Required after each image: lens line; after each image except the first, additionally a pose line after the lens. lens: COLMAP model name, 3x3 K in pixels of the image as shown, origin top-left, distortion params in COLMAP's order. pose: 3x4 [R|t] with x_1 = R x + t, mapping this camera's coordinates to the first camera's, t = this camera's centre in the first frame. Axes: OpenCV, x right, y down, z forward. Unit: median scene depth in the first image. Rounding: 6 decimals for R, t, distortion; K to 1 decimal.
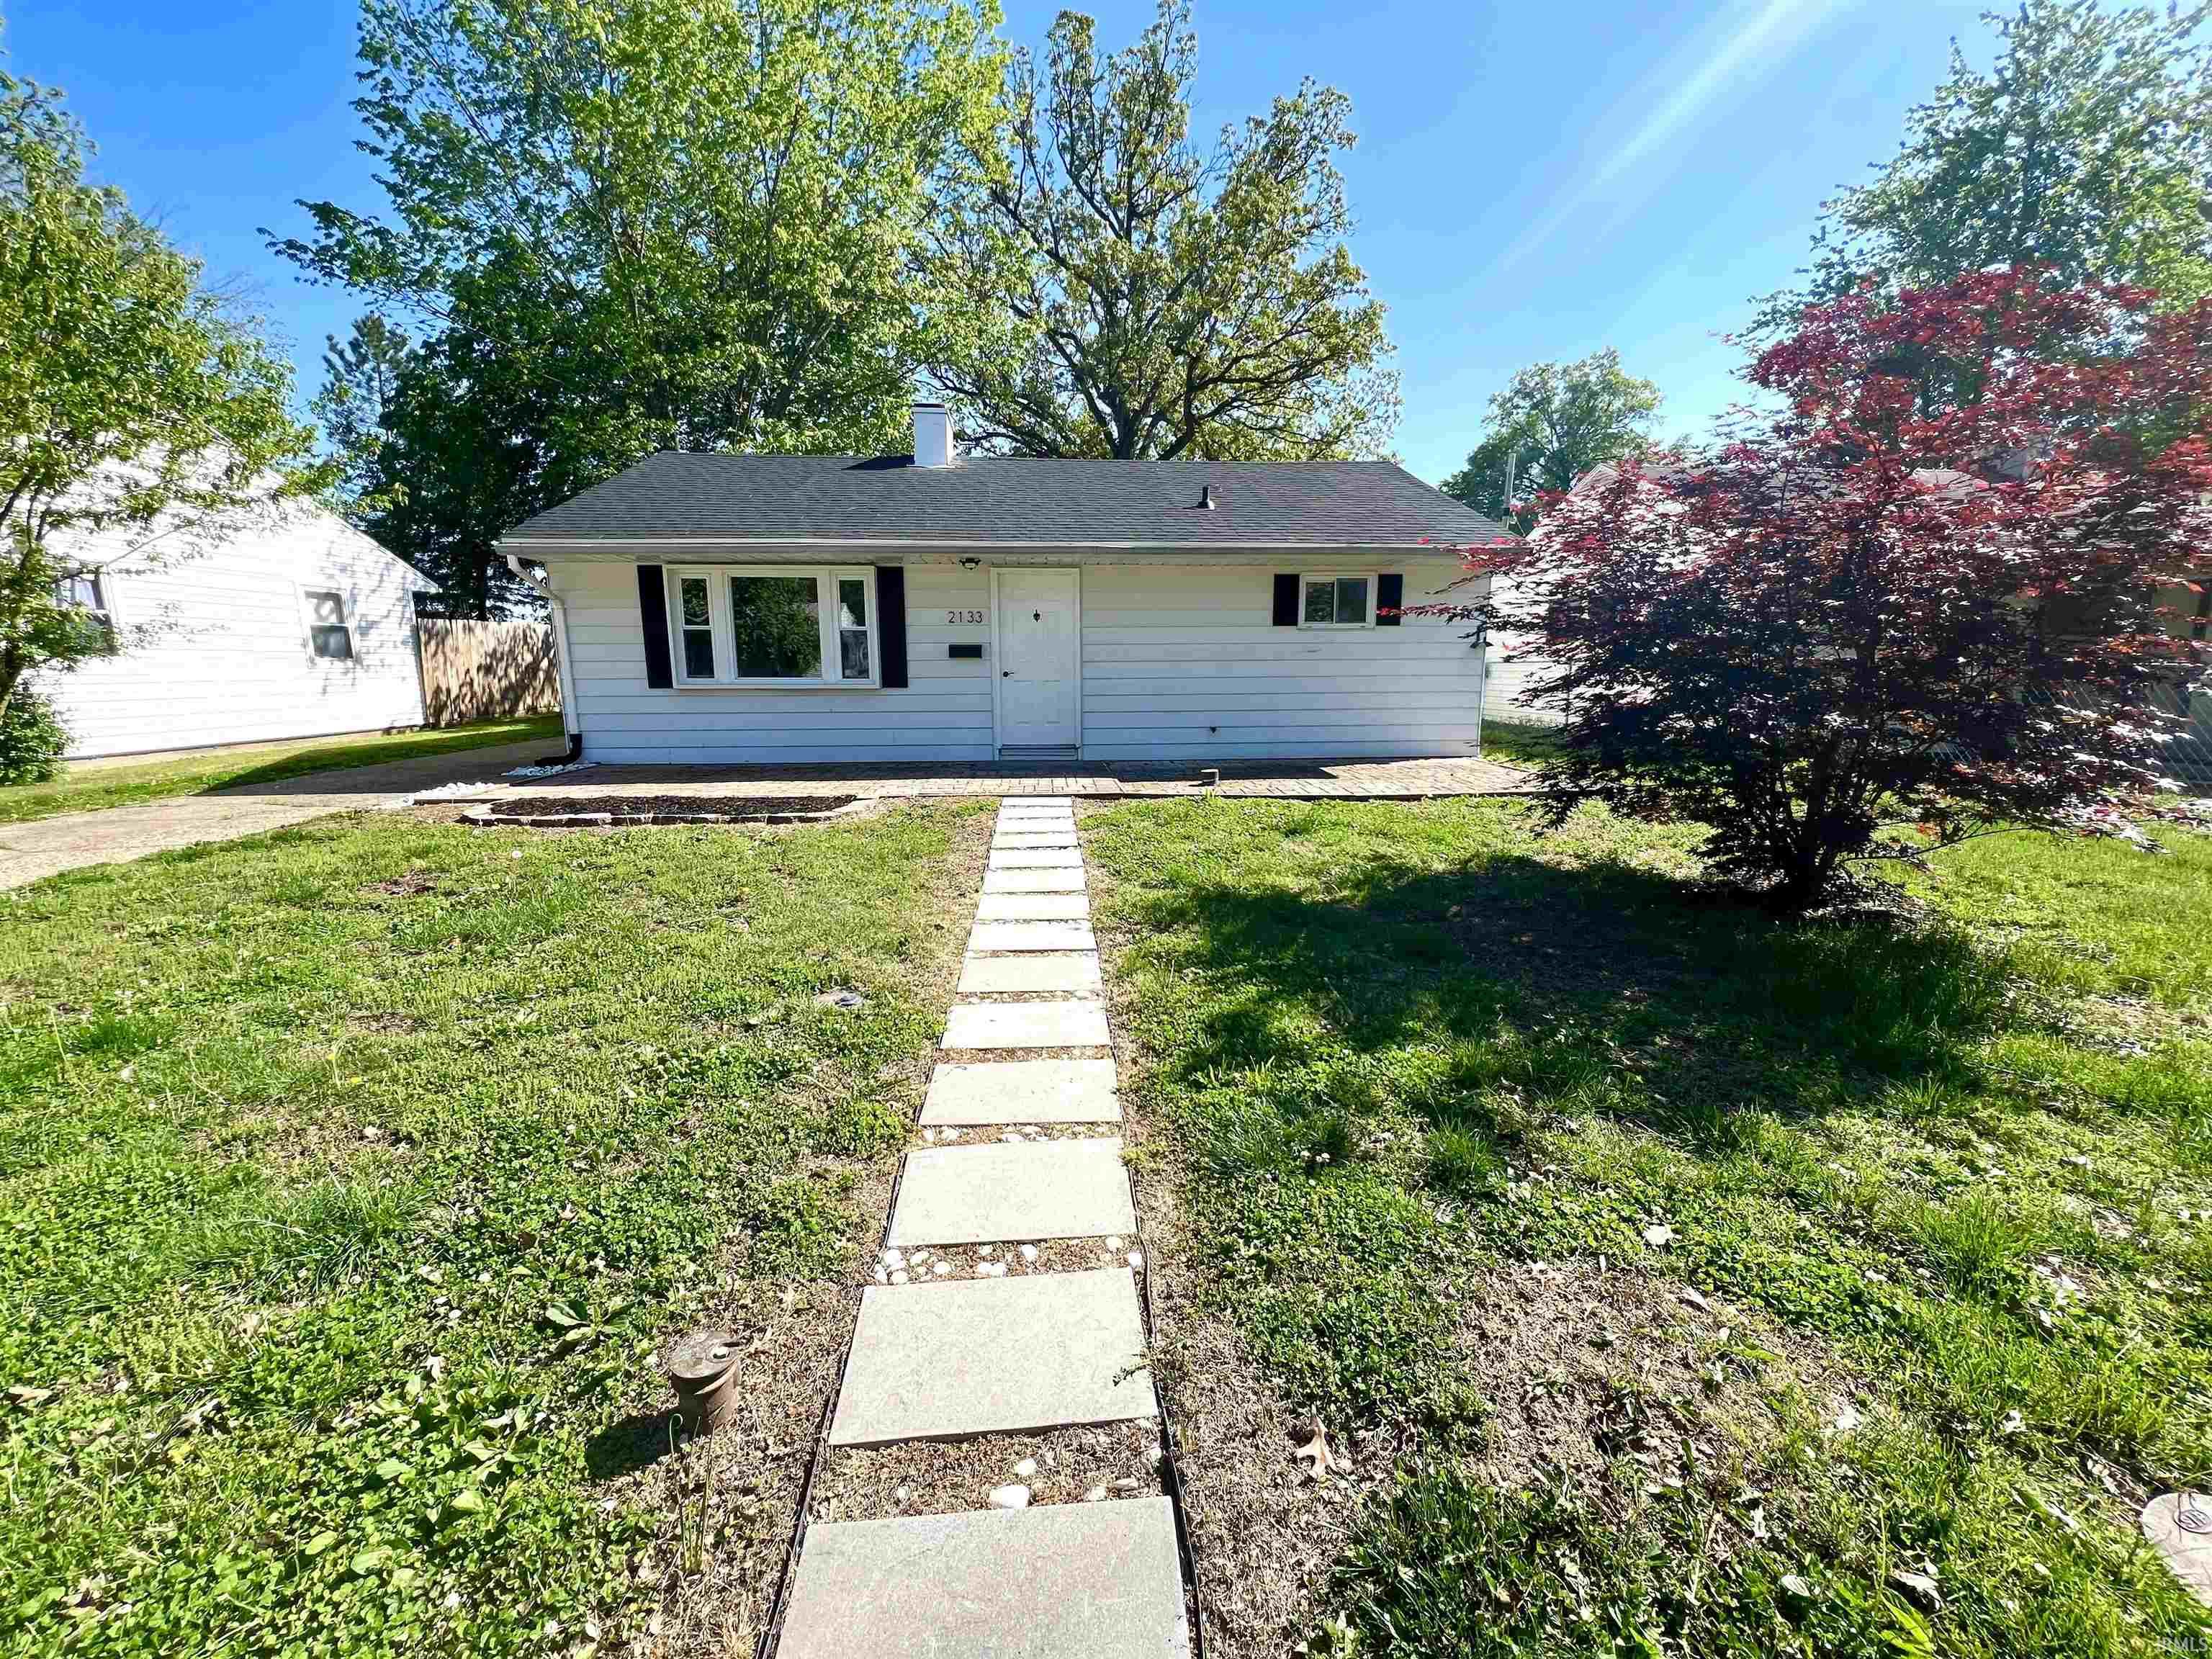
lens RADIAL K [[879.2, 0, 1103.1], [0, 879.2, 827.4], [0, 0, 1]] dist [-0.000323, -0.000988]
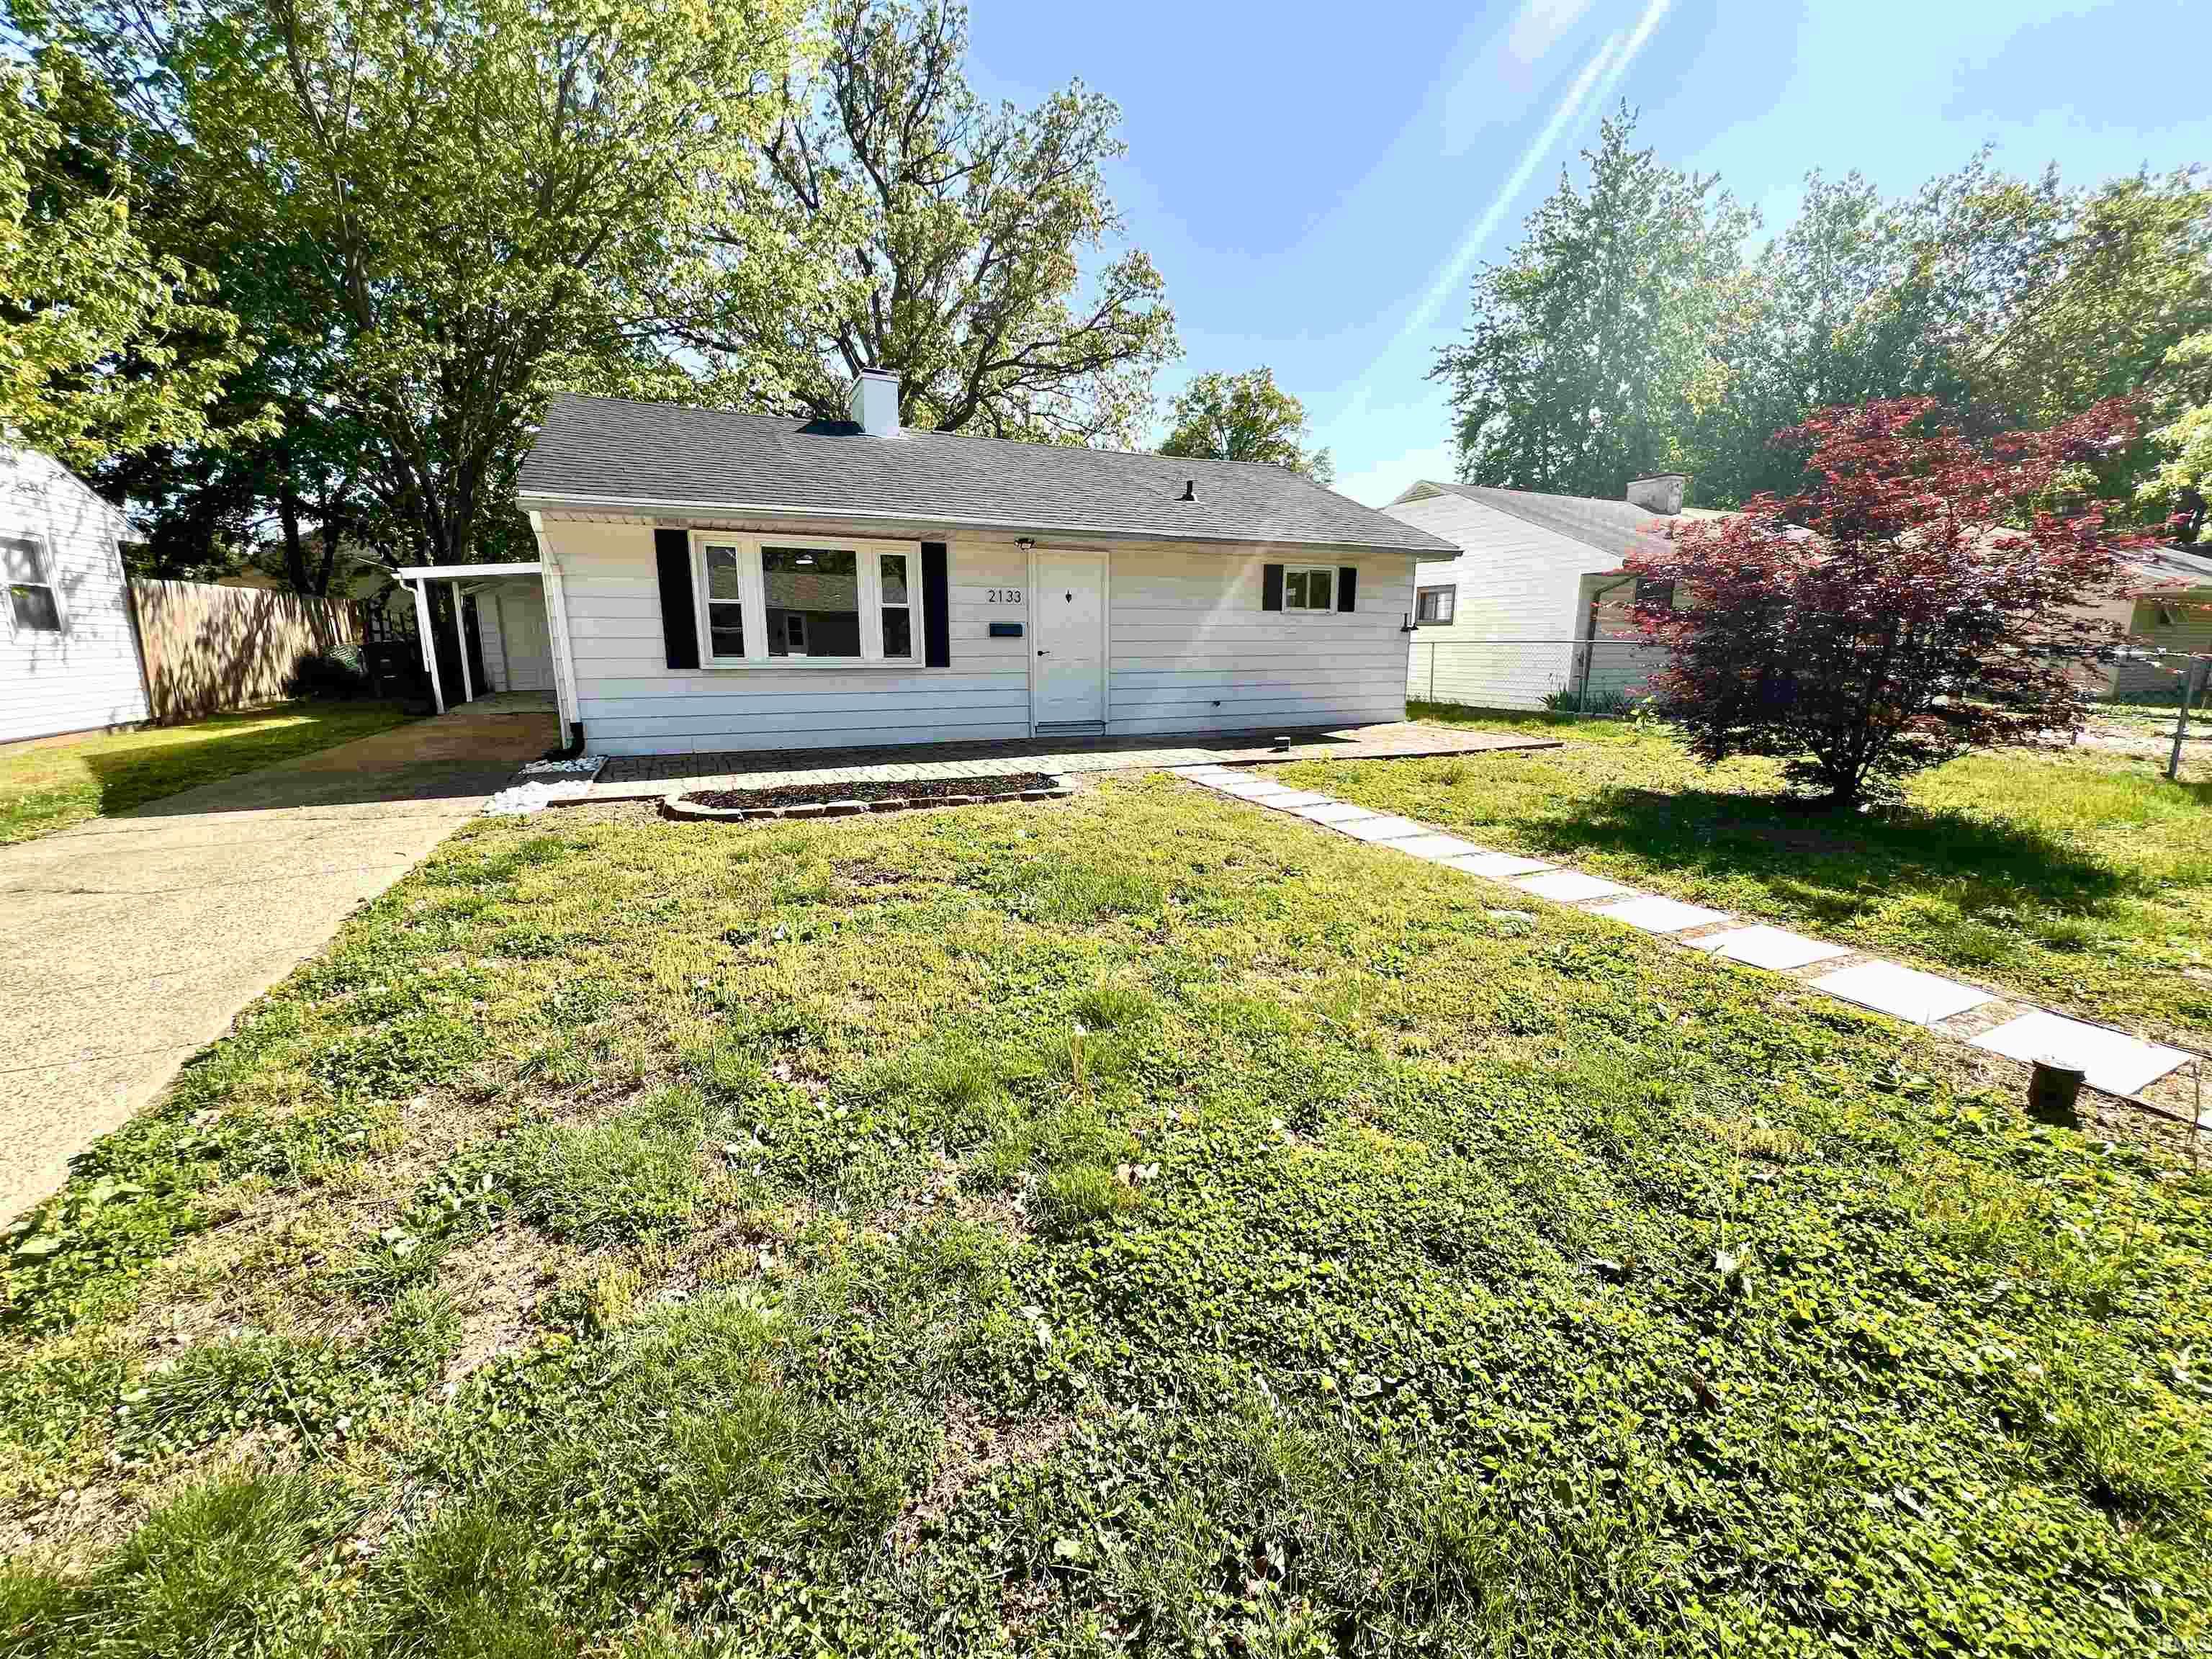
lens RADIAL K [[879.2, 0, 1103.1], [0, 879.2, 827.4], [0, 0, 1]] dist [-0.000323, -0.000988]
pose [[0.933132, -0.068382, 0.352972, -0.424576], [0.059861, 0.997592, 0.035016, -0.002806], [-0.354517, -0.011545, 0.934978, 0.011646]]
